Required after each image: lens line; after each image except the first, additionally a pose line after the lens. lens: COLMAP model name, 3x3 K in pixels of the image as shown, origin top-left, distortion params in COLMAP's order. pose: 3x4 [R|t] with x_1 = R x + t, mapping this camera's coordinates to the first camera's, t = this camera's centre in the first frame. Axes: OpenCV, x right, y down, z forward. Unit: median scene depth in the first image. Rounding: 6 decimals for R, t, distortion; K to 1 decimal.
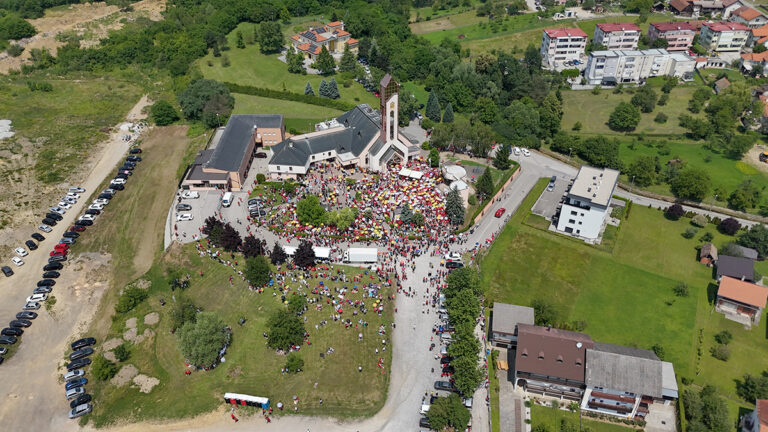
lens RADIAL K [[565.8, 0, 384.0], [0, 565.8, 216.0], [0, 0, 1]] dist [0.048450, -0.045392]
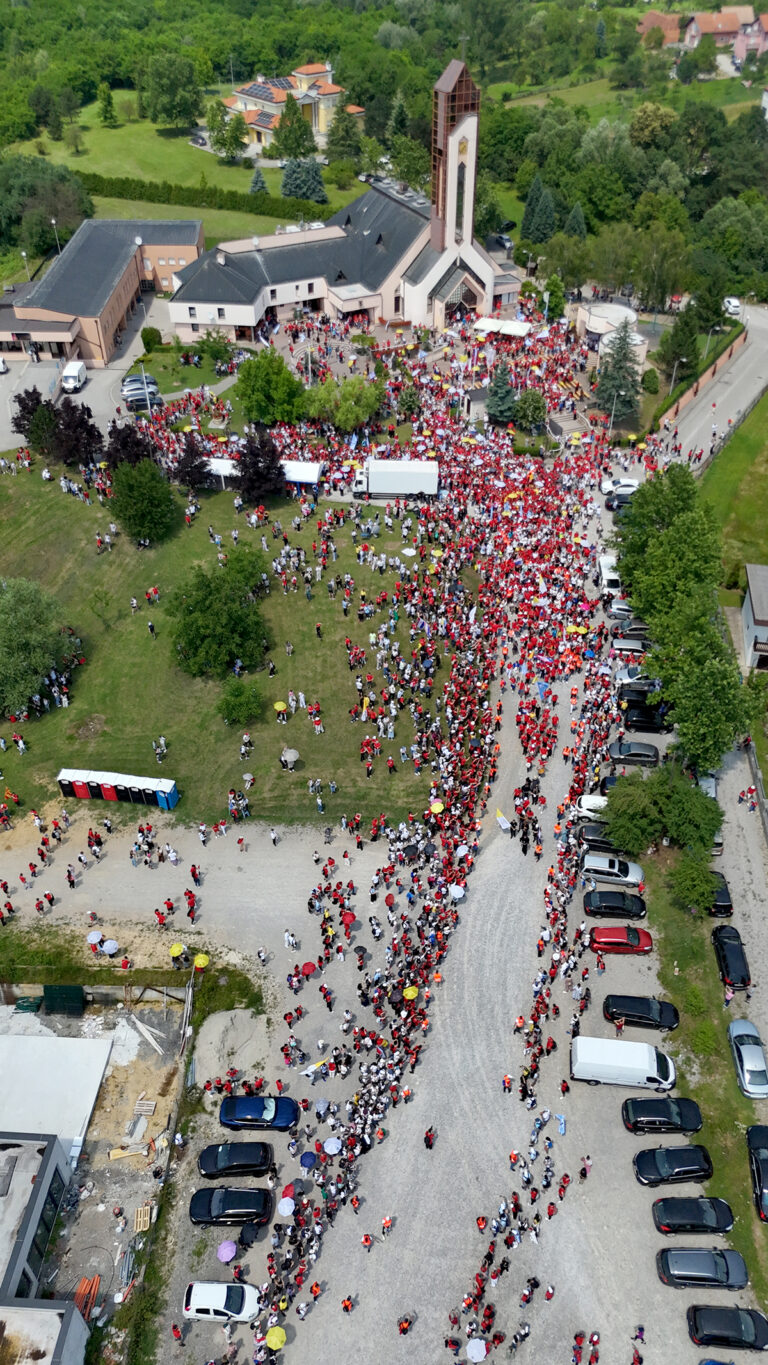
lens RADIAL K [[1005.7, 0, 384.0], [0, 1005.7, 682.5], [0, 0, 1]] dist [0.048450, -0.045392]
pose [[0.999988, -0.001342, -0.004632, -0.038521], [0.001725, 0.996493, 0.083656, 0.127717], [0.004504, -0.083663, 0.996484, 0.215940]]
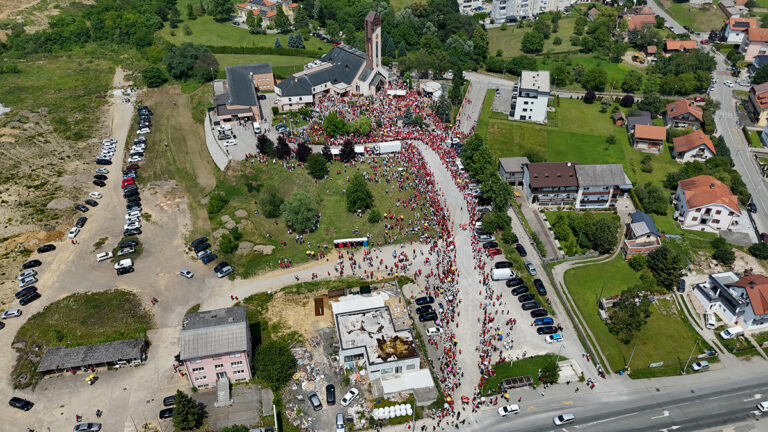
lens RADIAL K [[565.8, 0, 384.0], [0, 565.8, 216.0], [0, 0, 1]] dist [0.048450, -0.045392]
pose [[0.965033, -0.157525, 0.209517, -0.280795], [0.155016, 0.987502, 0.028450, 0.152383], [-0.211380, 0.005024, 0.977391, -0.209177]]
